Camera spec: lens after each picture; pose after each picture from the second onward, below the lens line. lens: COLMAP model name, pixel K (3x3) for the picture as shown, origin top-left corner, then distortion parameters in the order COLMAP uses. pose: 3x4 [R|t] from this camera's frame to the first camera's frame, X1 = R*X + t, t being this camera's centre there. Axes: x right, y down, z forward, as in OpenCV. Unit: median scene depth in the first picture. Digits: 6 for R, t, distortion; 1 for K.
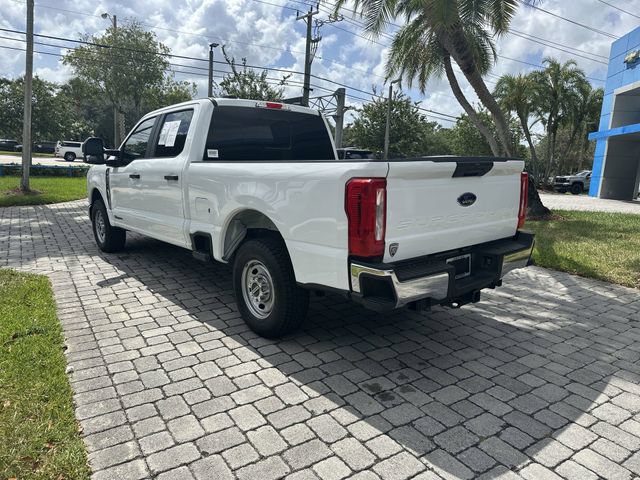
lens RADIAL K [[445.4, 0, 320.0], [0, 445.4, 240.0], [0, 0, 1]] dist [0.056658, -0.072040]
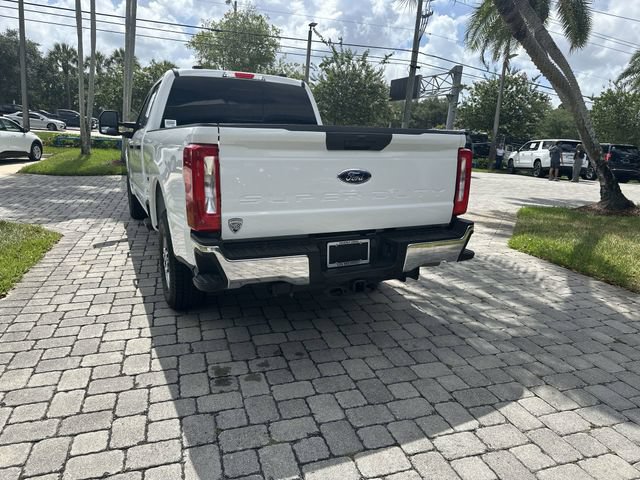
lens RADIAL K [[446.6, 0, 318.1], [0, 446.6, 237.6], [0, 0, 1]] dist [0.050630, -0.079916]
pose [[0.964462, 0.074805, -0.253410, 0.443061], [-0.066425, 0.996929, 0.041474, -0.001879], [0.255734, -0.023168, 0.966469, 0.123031]]
